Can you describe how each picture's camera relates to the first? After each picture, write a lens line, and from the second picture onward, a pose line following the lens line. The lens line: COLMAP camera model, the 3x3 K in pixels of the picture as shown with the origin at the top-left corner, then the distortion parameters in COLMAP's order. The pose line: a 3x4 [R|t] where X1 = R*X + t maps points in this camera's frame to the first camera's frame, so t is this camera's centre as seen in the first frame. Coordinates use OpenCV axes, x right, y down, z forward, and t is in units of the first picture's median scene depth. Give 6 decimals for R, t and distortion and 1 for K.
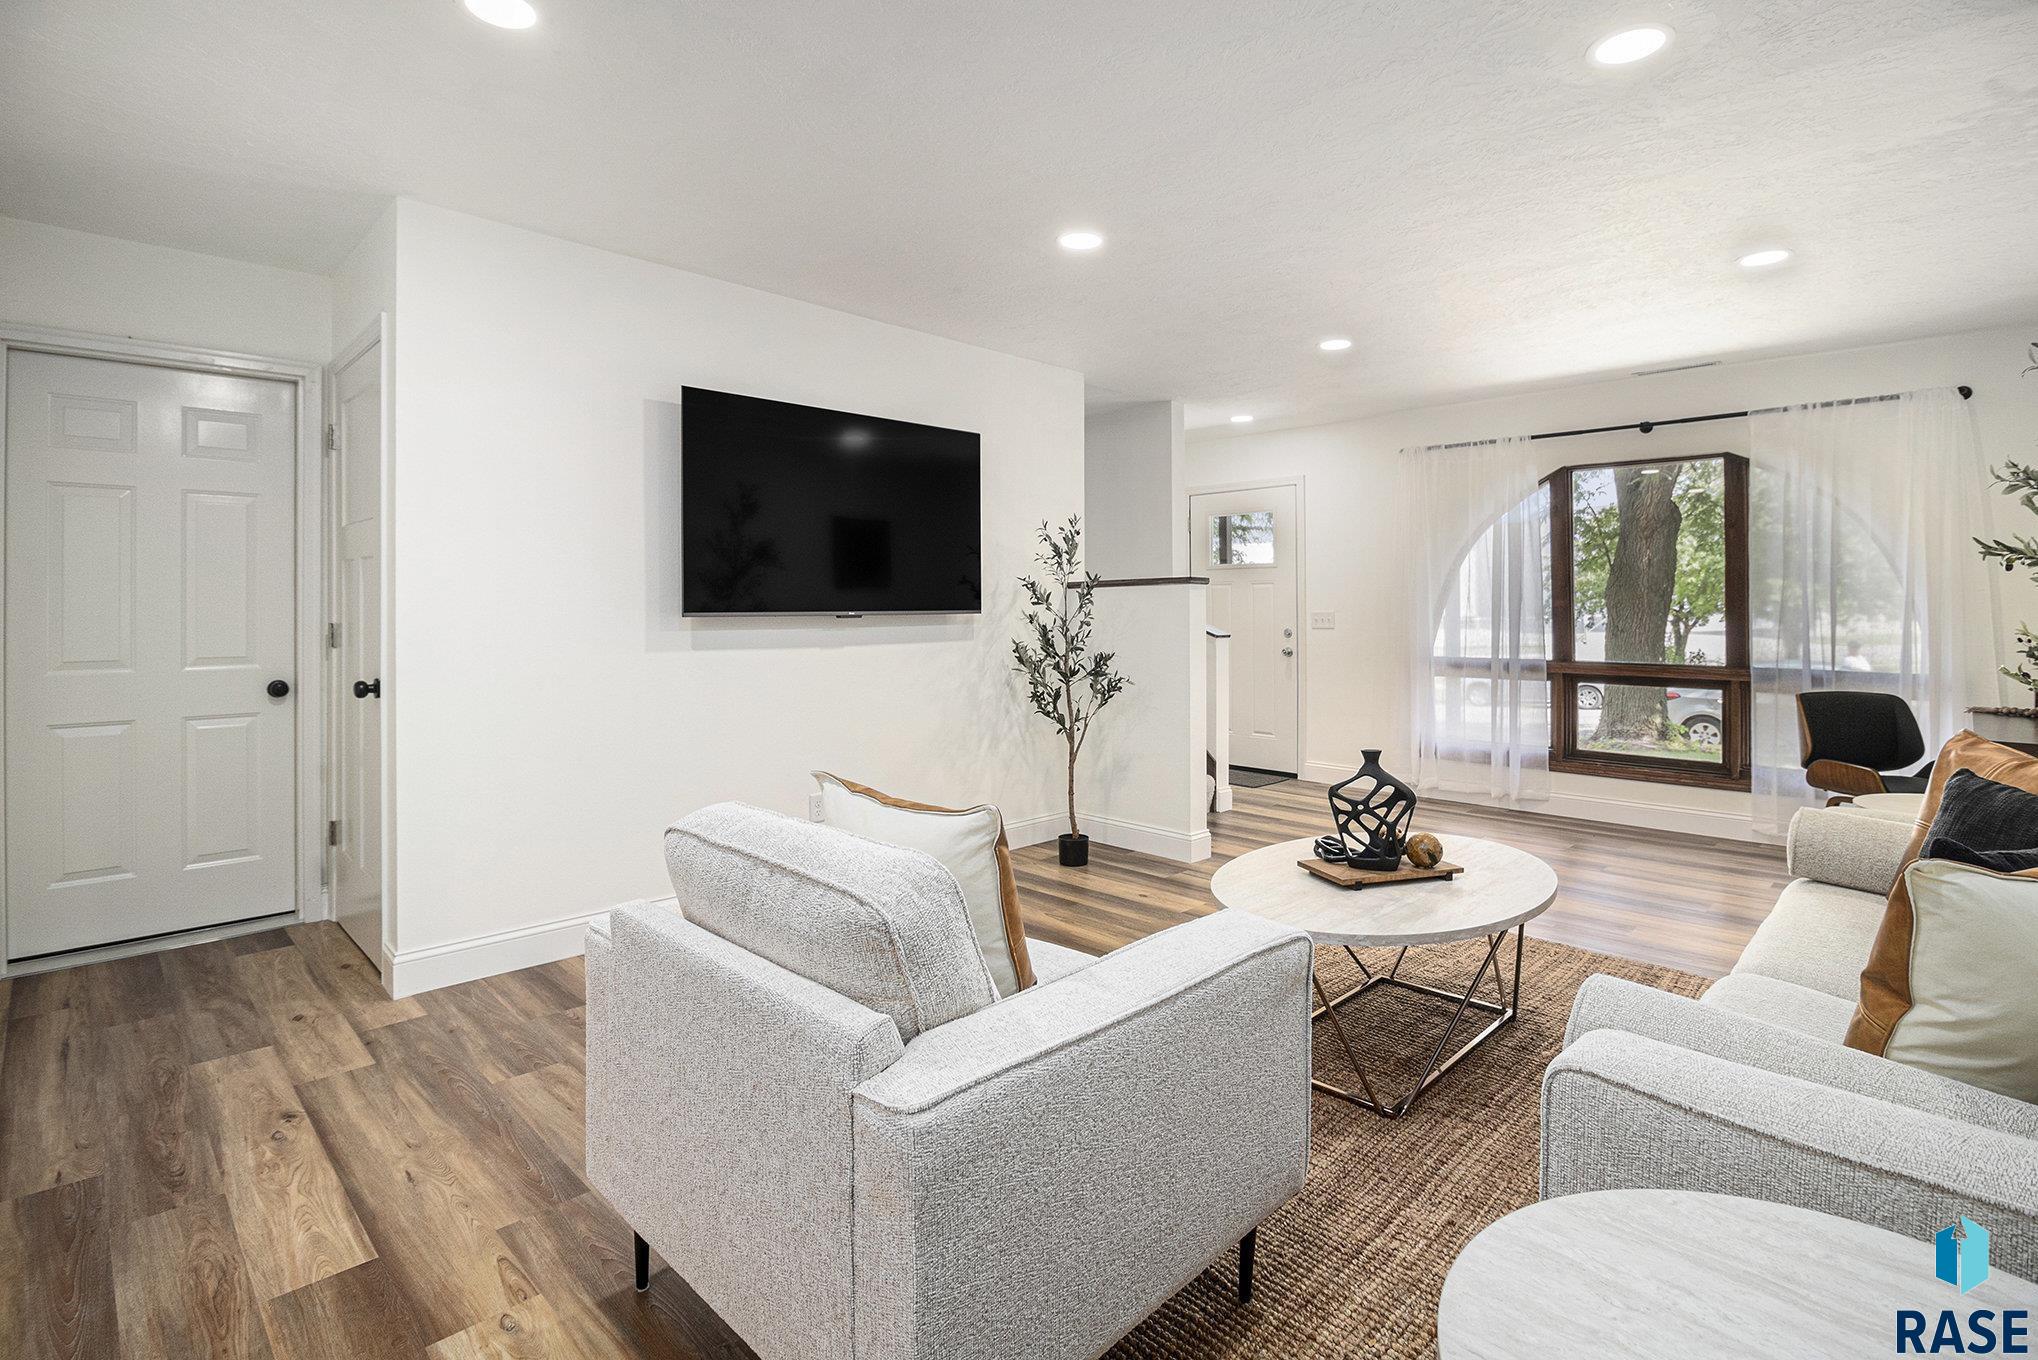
lens RADIAL K [[985.9, 0, 1031.7], [0, 985.9, 613.2], [0, 0, 1]] dist [-0.002526, -0.001898]
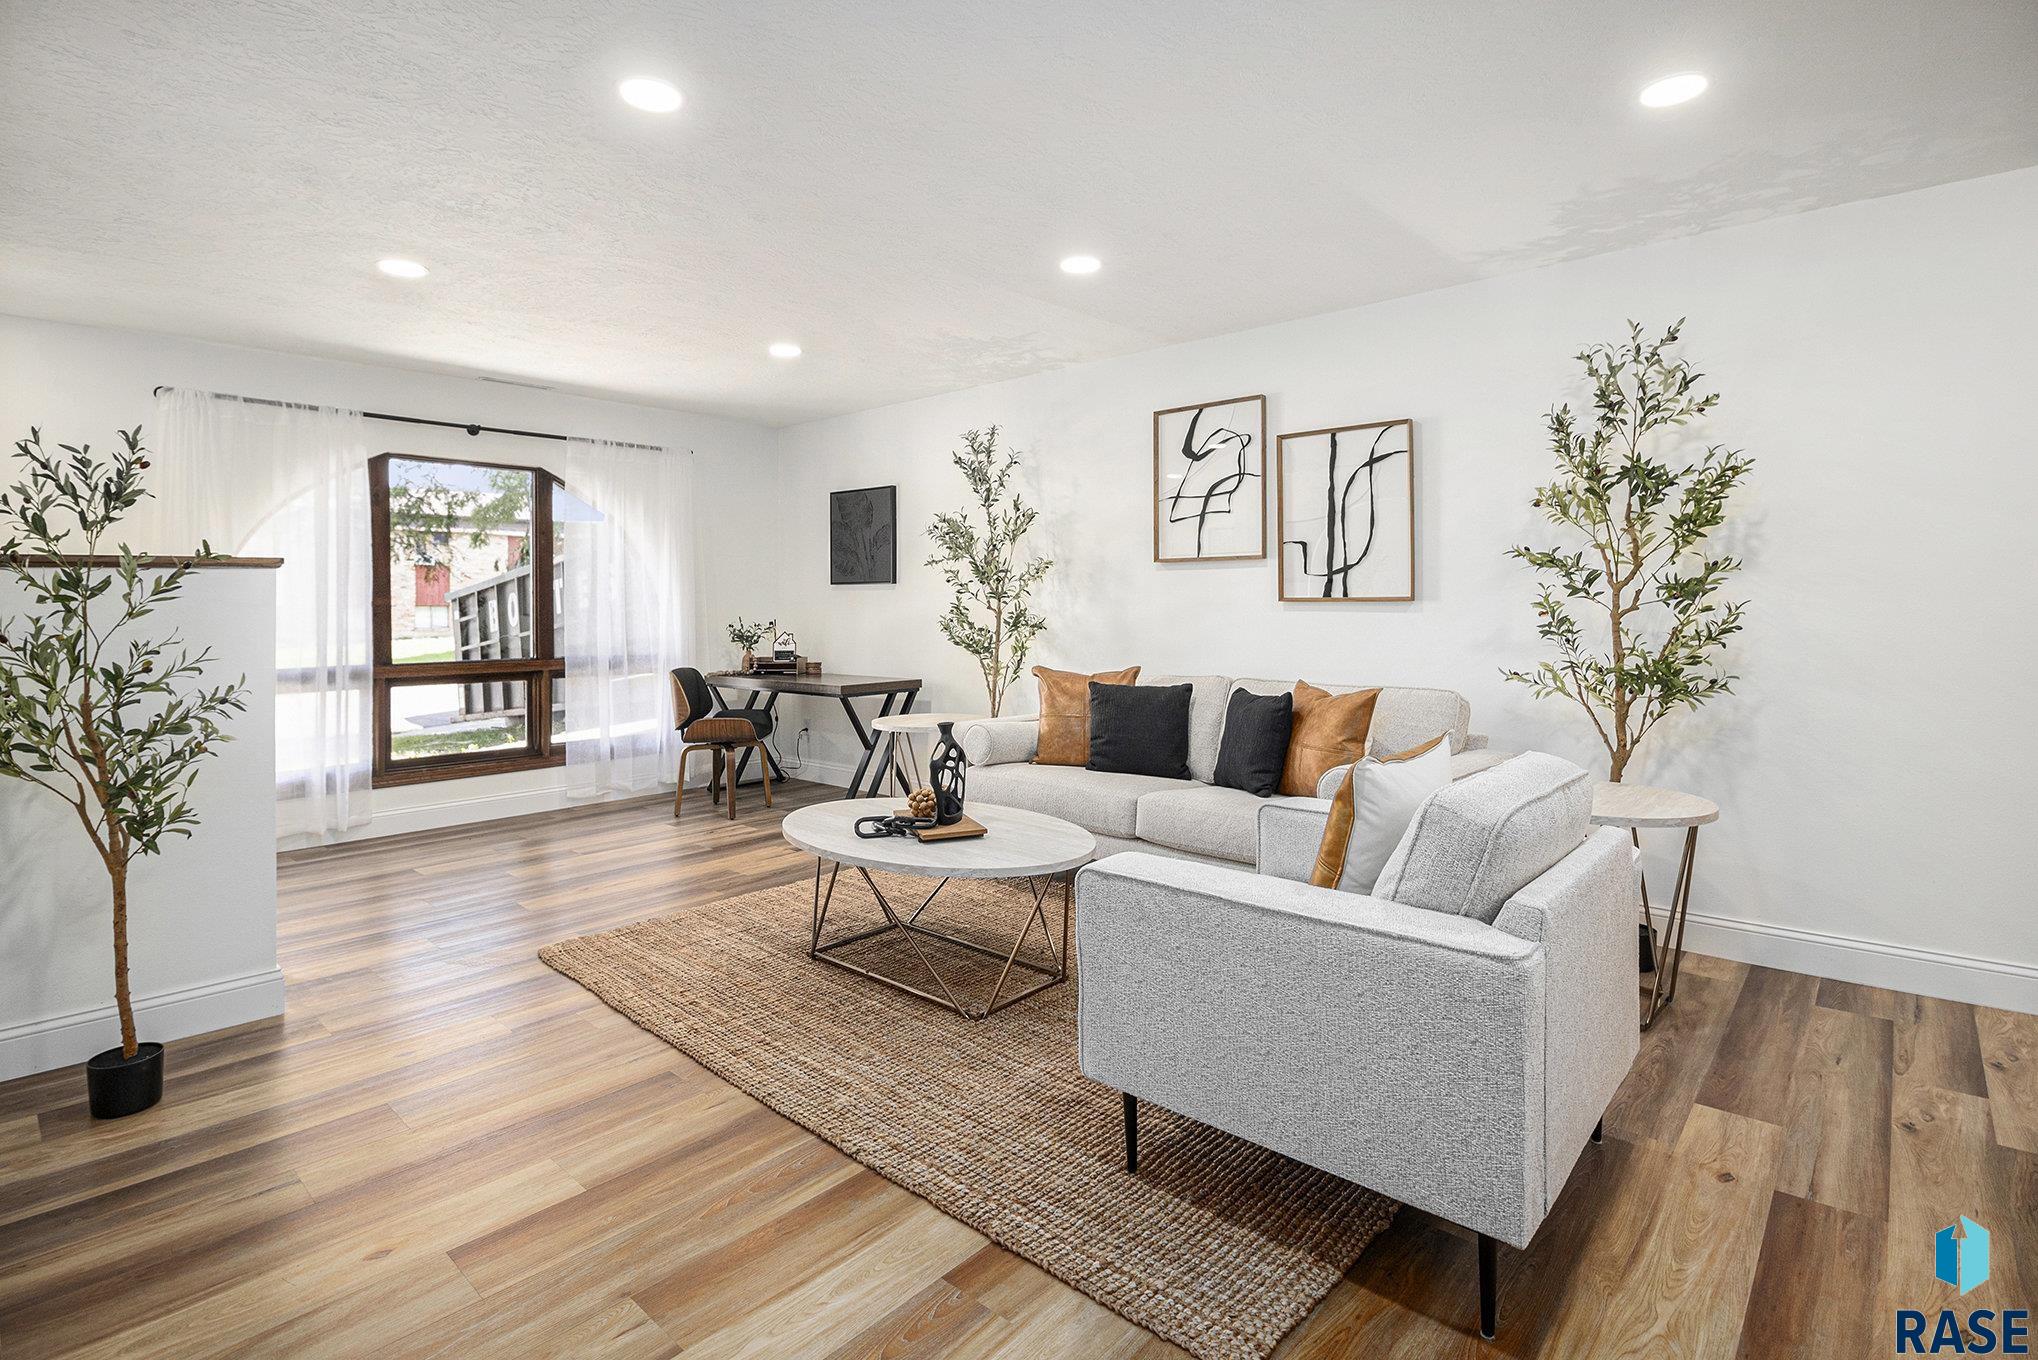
lens RADIAL K [[989.7, 0, 1037.1], [0, 989.7, 586.2], [0, 0, 1]] dist [-0.013625, -0.000408]
pose [[-0.043681, 0.018504, 0.998874, -0.446442], [0.009961, 0.999787, -0.018085, -0.002308], [-0.998996, 0.009159, -0.043856, 0.489480]]
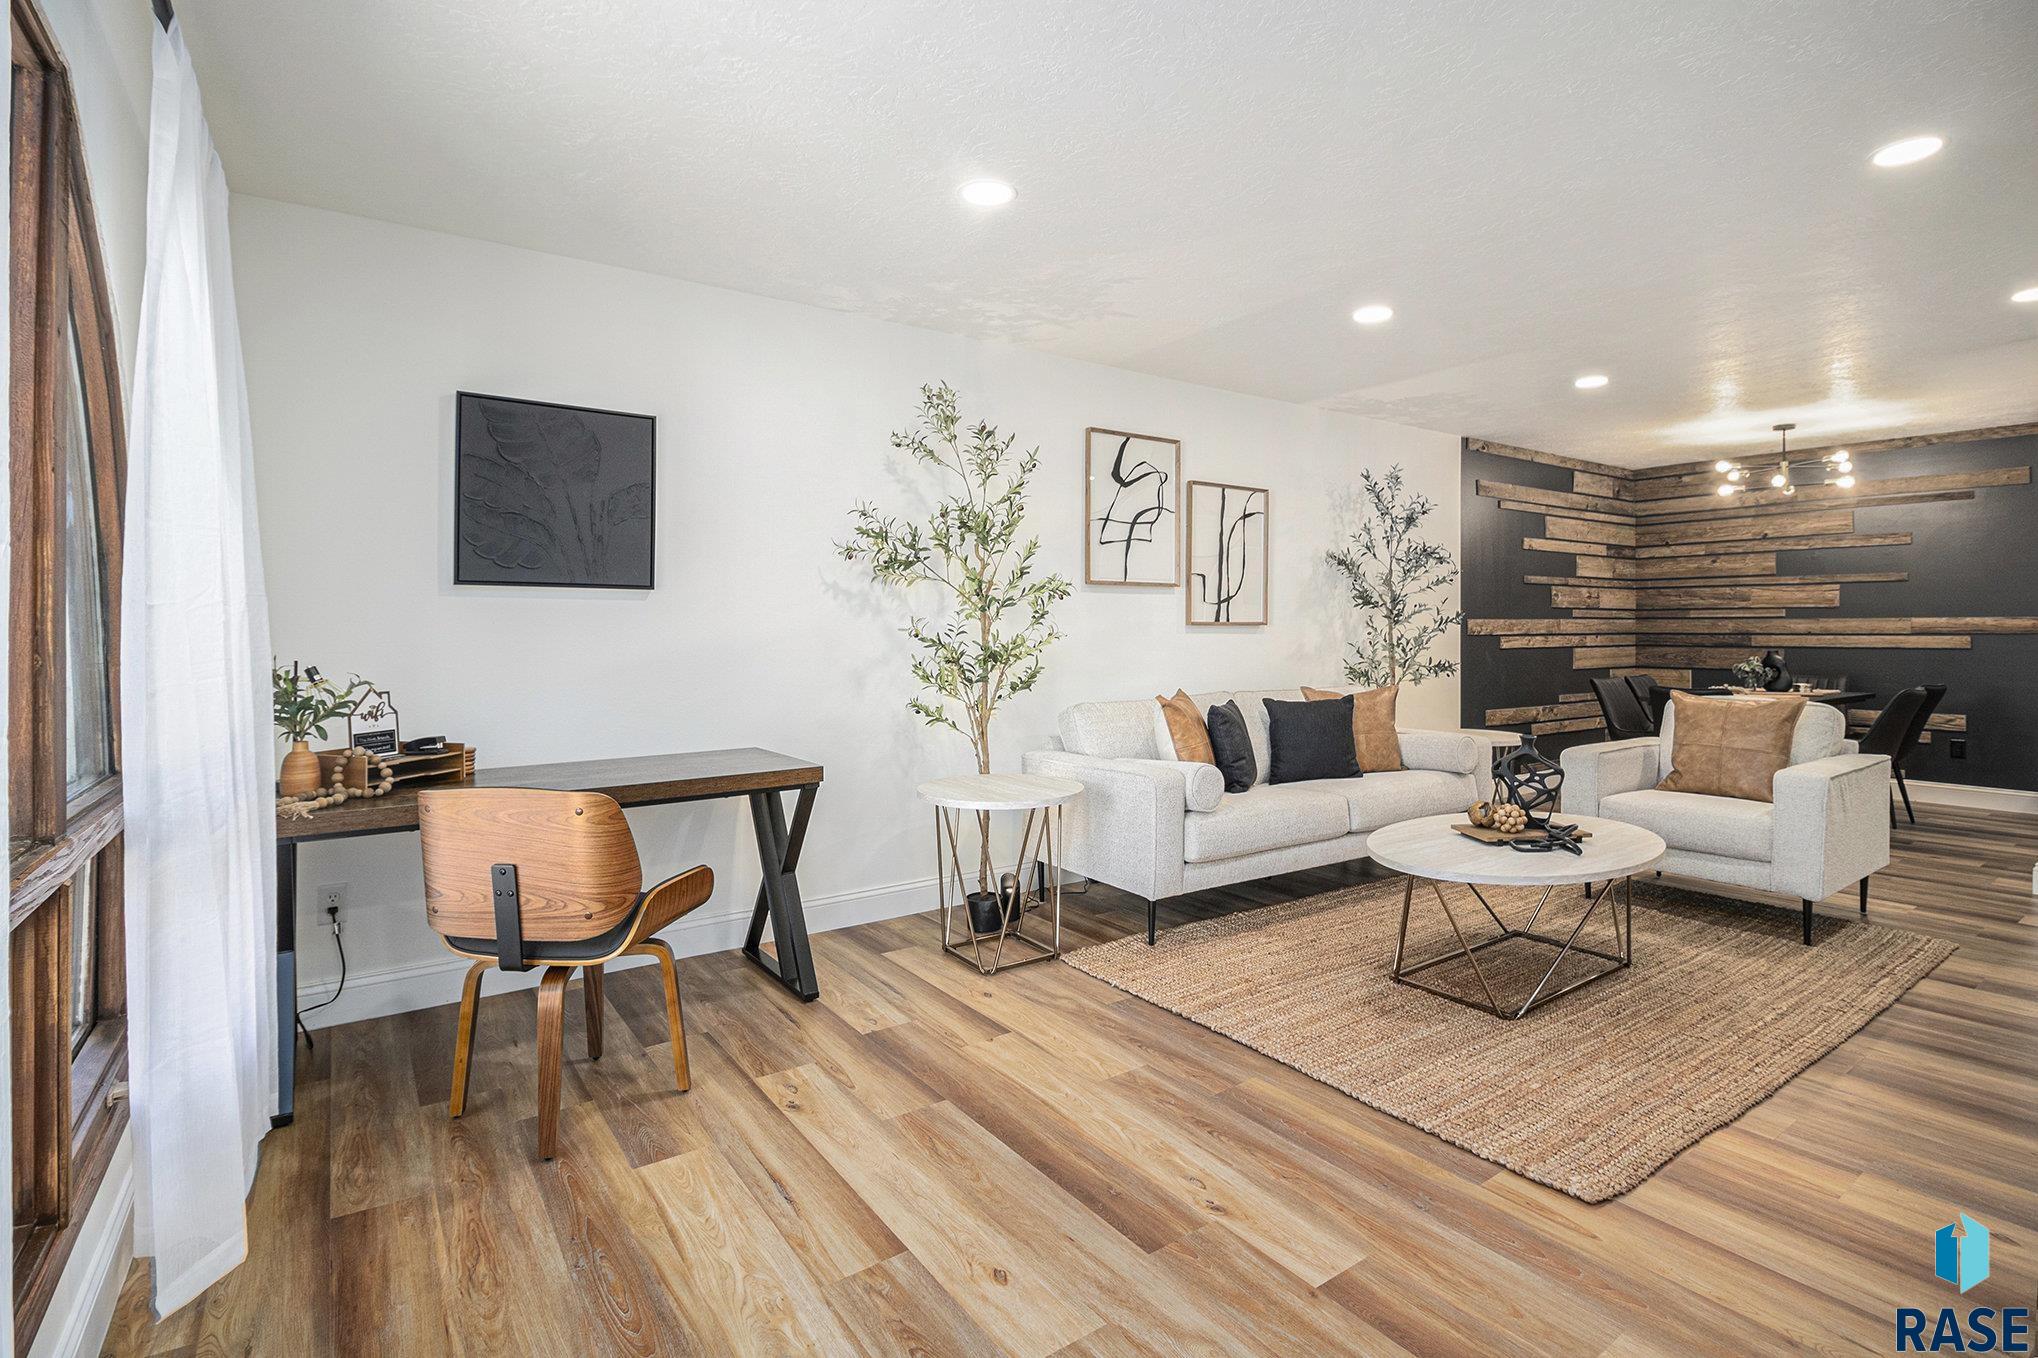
lens RADIAL K [[985.9, 0, 1031.7], [0, 985.9, 612.2], [0, 0, 1]] dist [-0.002526, -0.001898]
pose [[-0.985005, 0.004694, 0.172461, 0.396752], [0.002951, 0.999942, -0.010365, -0.005706], [-0.172500, -0.009701, -0.984962, 1.243025]]
